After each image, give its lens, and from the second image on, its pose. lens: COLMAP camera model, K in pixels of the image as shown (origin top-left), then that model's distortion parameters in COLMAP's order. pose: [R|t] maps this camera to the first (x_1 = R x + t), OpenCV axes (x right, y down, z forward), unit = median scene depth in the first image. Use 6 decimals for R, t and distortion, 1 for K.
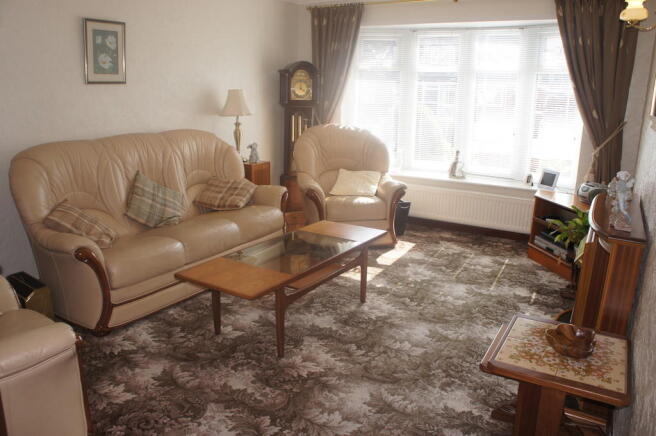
lens RADIAL K [[513.6, 0, 323.1], [0, 513.6, 216.3], [0, 0, 1]] dist [-0.176950, 0.112770]
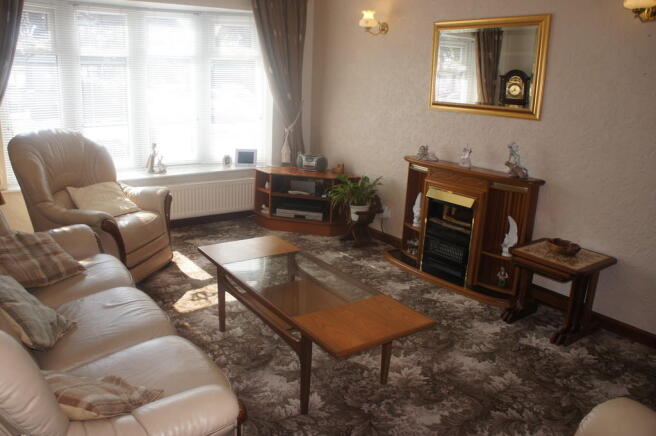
lens RADIAL K [[513.6, 0, 313.5], [0, 513.6, 220.7], [0, 0, 1]] dist [-0.176950, 0.112770]
pose [[0.410084, -0.245875, 0.878280, -0.620516], [0.191669, 0.964705, 0.180576, -0.142577], [-0.891680, 0.094287, 0.442737, 0.481561]]
